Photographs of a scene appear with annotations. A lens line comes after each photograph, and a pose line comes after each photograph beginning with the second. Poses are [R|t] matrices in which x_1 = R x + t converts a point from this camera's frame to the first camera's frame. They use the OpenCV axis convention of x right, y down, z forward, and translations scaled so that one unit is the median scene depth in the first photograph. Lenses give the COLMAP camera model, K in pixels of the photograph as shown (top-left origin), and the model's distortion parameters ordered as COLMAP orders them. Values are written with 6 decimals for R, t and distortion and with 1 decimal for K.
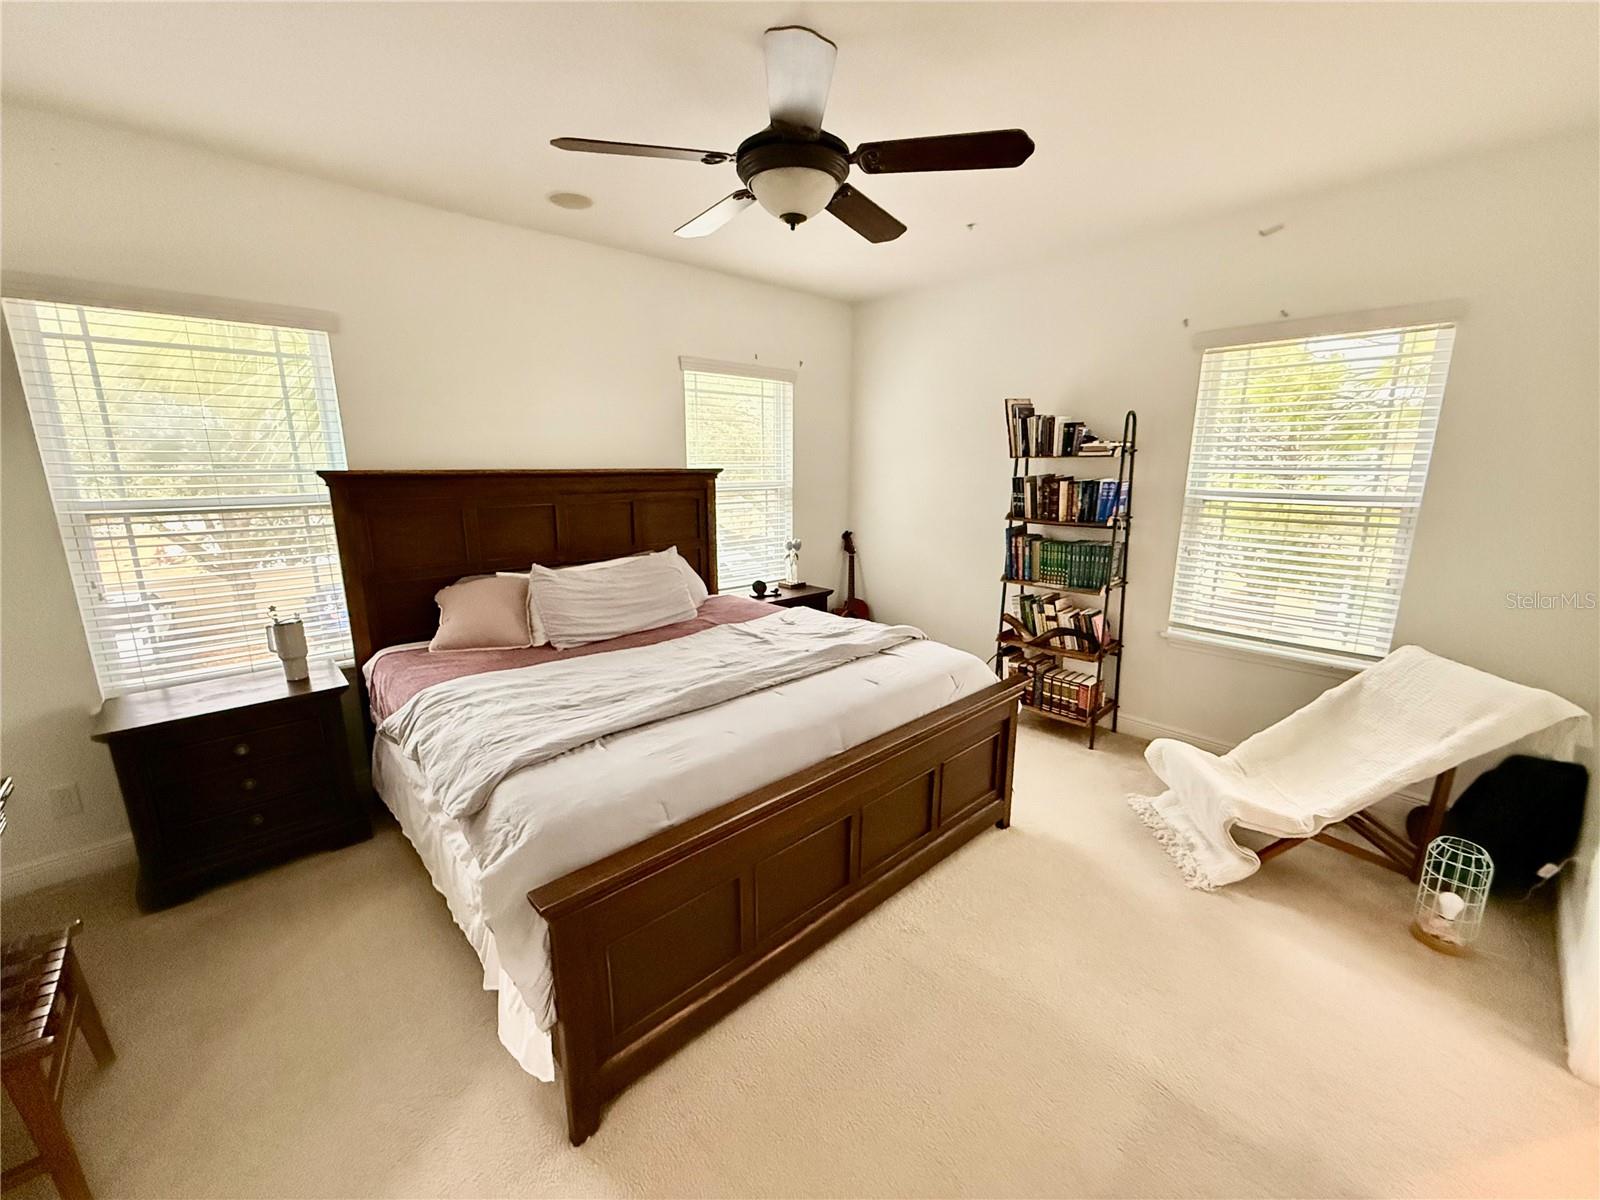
lens RADIAL K [[639.0, 0, 793.6], [0, 639.0, 597.8], [0, 0, 1]] dist [-0.000164, 0.000227]
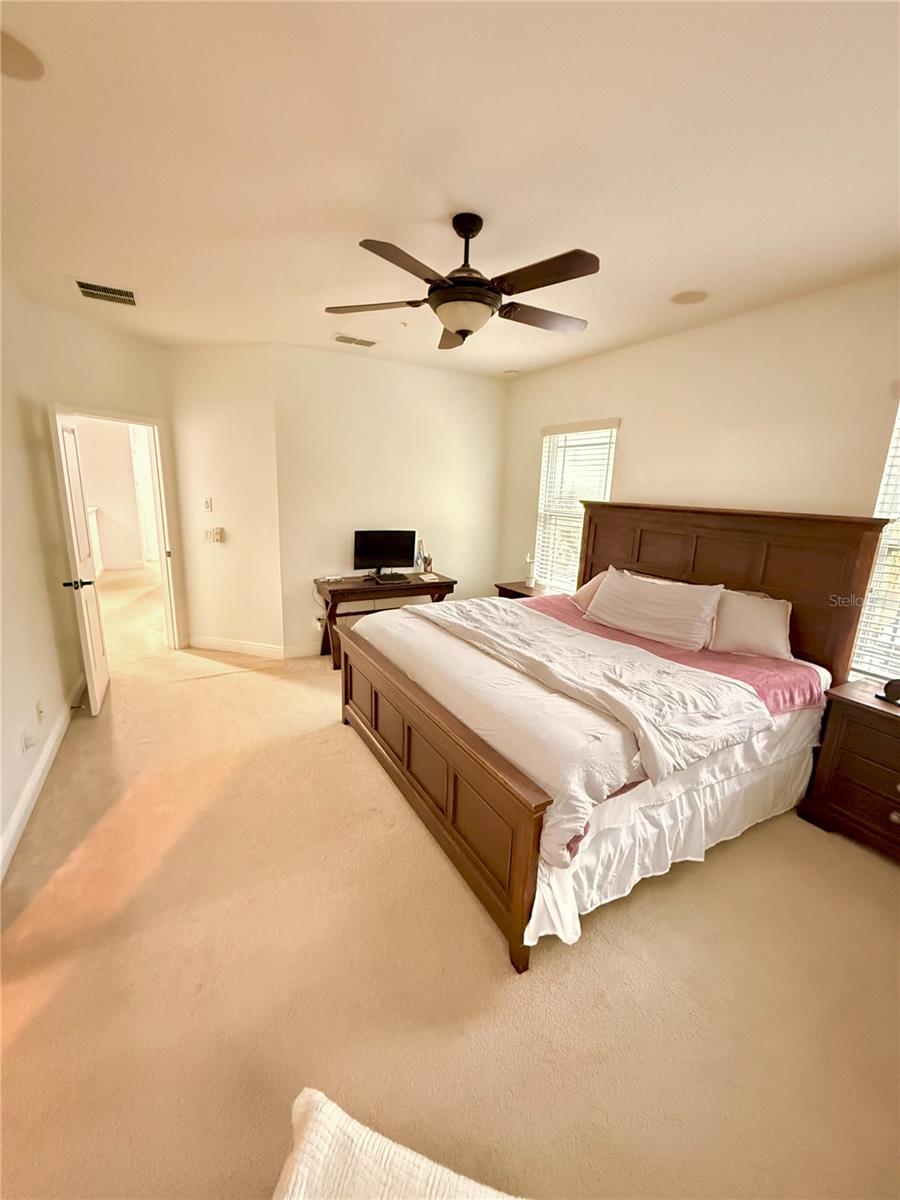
lens RADIAL K [[479.2, 0, 448.5], [0, 479.2, 597.4], [0, 0, 1]] dist [-0.000164, 0.000227]
pose [[-0.230047, 0.216140, -0.948874, 0.928556], [-0.234841, 0.933881, 0.269660, -0.234825], [0.944419, 0.284869, -0.164078, 0.992055]]
